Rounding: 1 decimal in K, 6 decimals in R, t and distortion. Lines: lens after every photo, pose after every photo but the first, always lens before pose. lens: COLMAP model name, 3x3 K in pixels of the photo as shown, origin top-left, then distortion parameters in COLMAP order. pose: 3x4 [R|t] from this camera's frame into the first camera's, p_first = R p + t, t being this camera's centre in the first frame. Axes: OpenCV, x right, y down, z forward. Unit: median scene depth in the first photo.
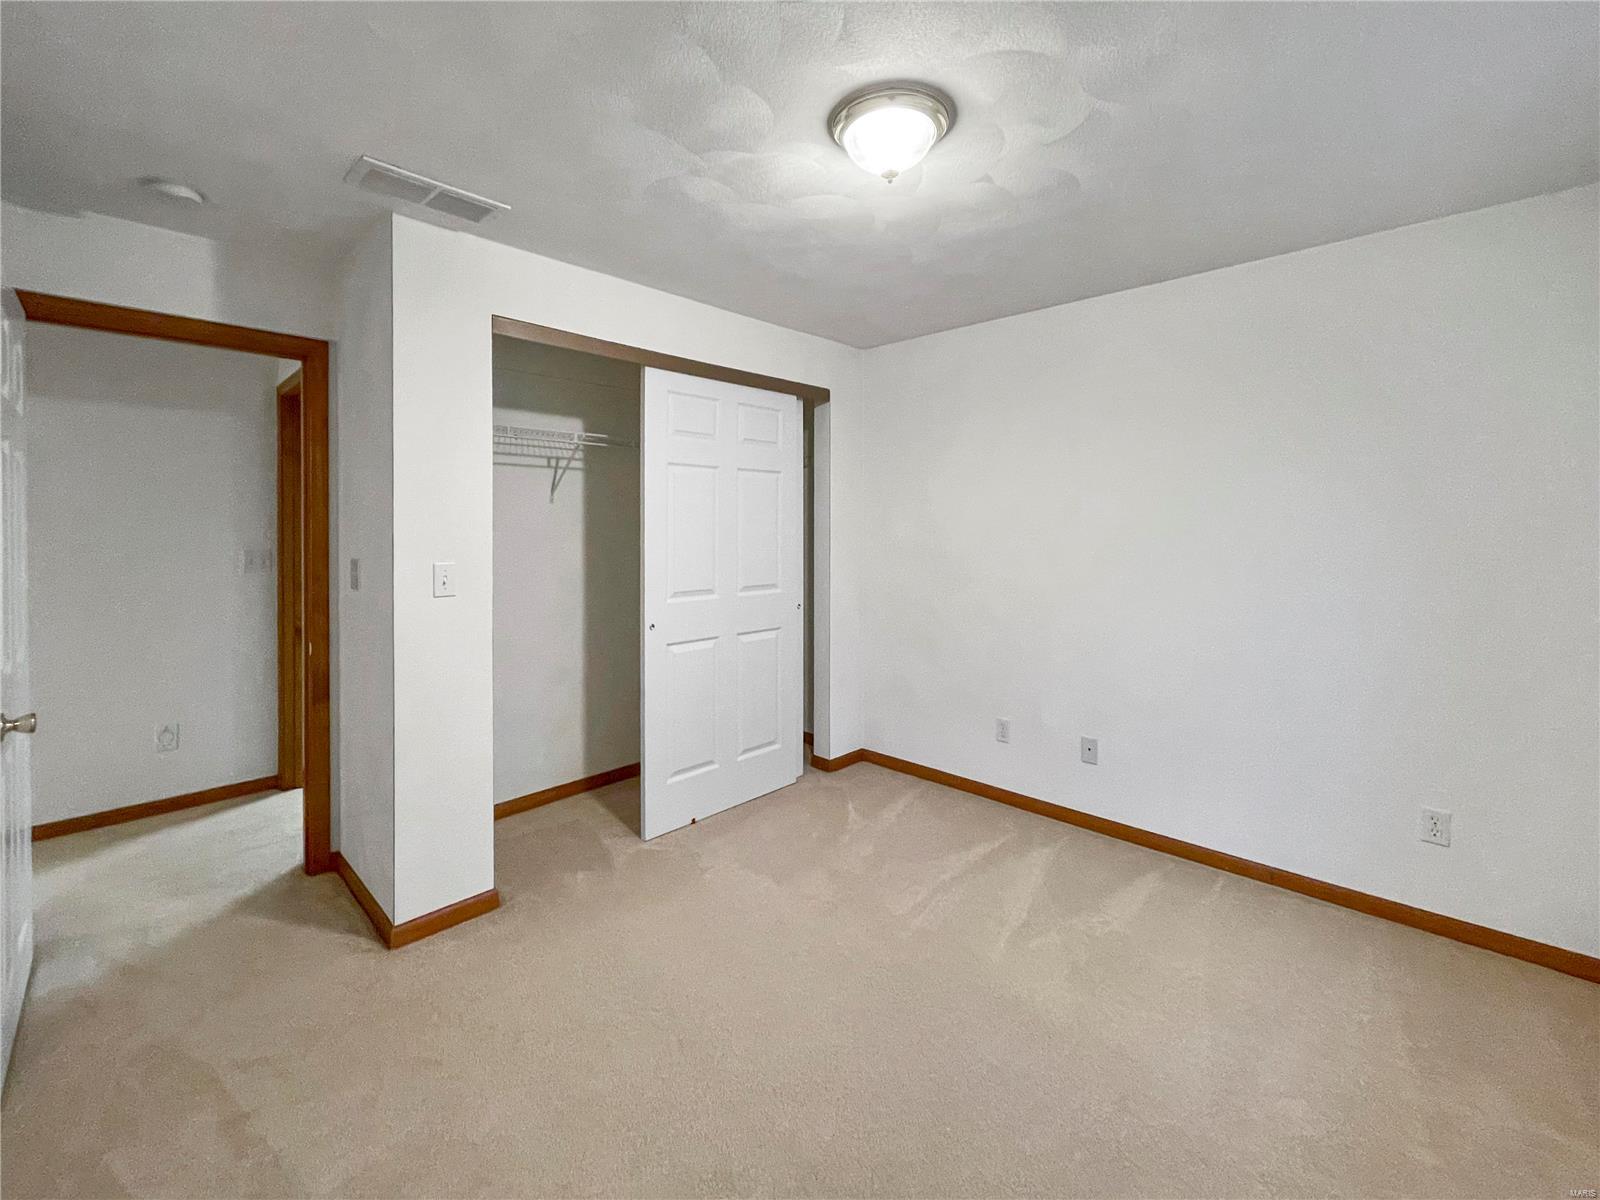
lens RADIAL K [[668.8, 0, 800.7], [0, 668.8, 535.4], [0, 0, 1]] dist [0.000286, 0.000041]
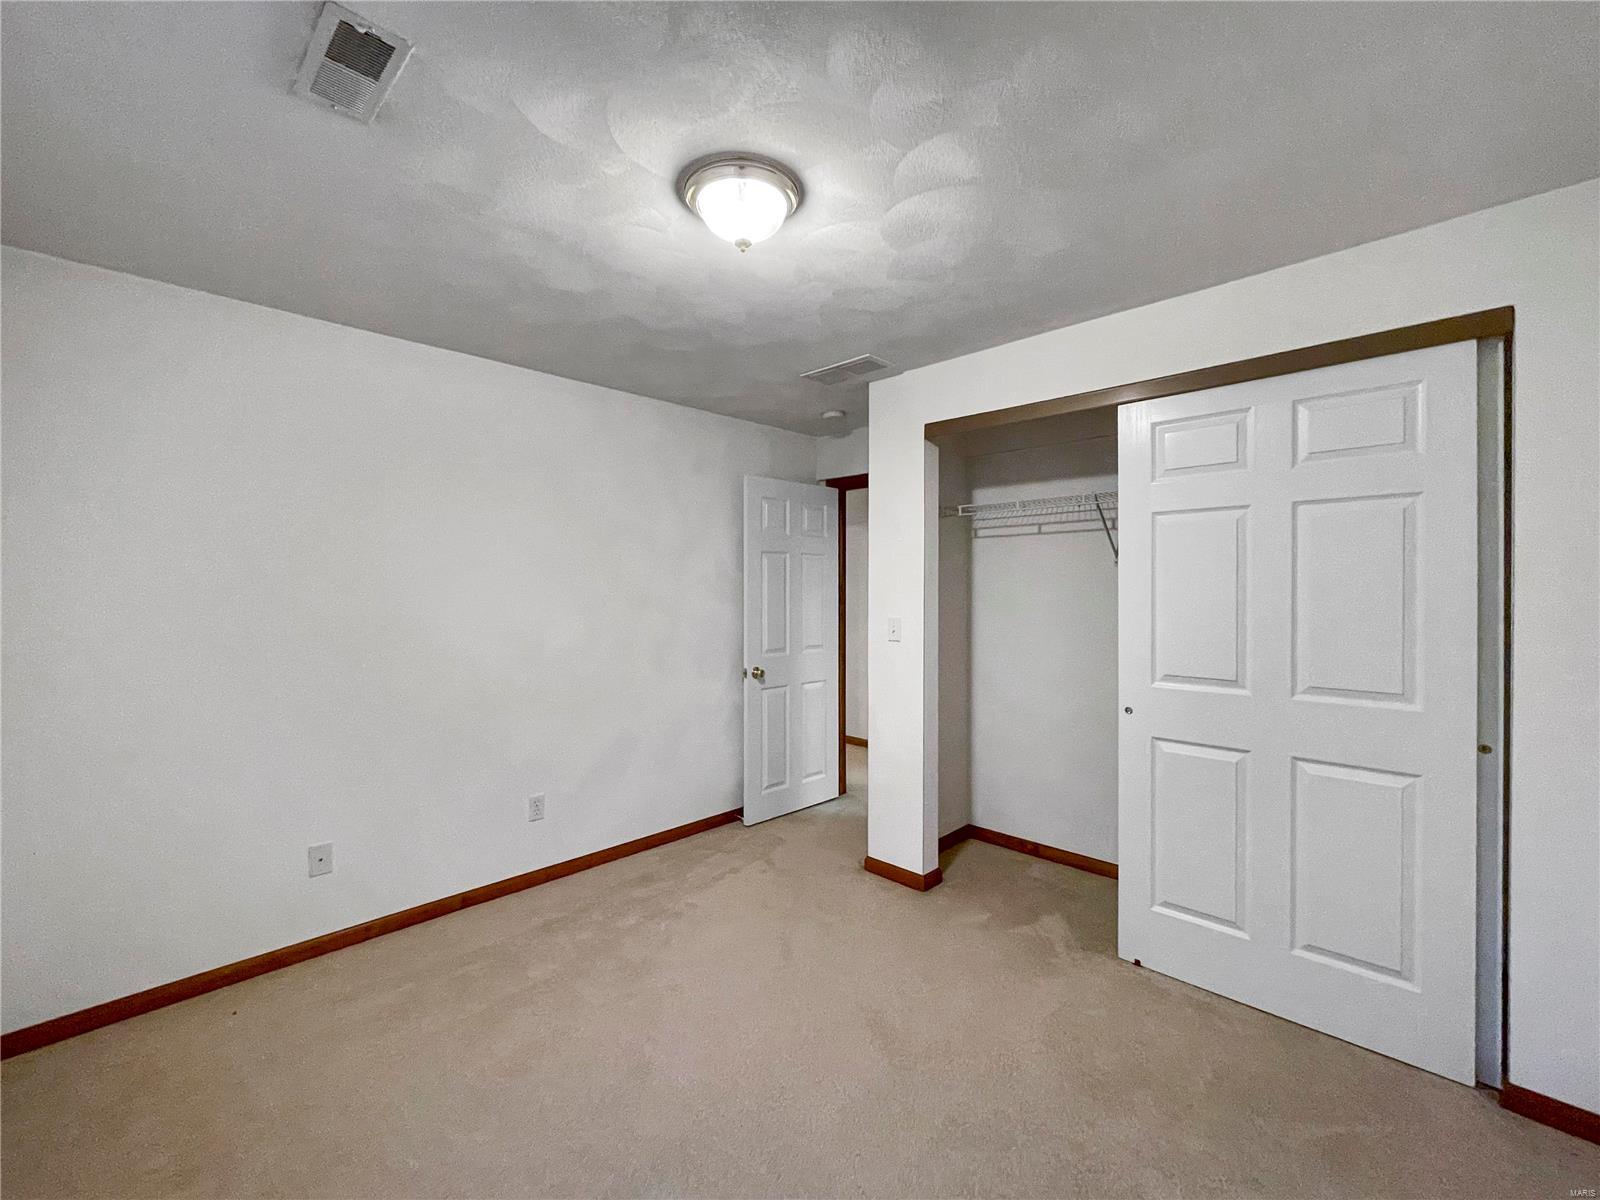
lens RADIAL K [[651.5, 0, 790.6], [0, 651.5, 592.0], [0, 0, 1]] dist [-0.001262, -0.000156]
pose [[-0.001512, 0.012938, -0.999915, 0.794384], [-0.004967, 0.999904, 0.012946, -0.027874], [0.999987, 0.004986, -0.001447, 0.762261]]
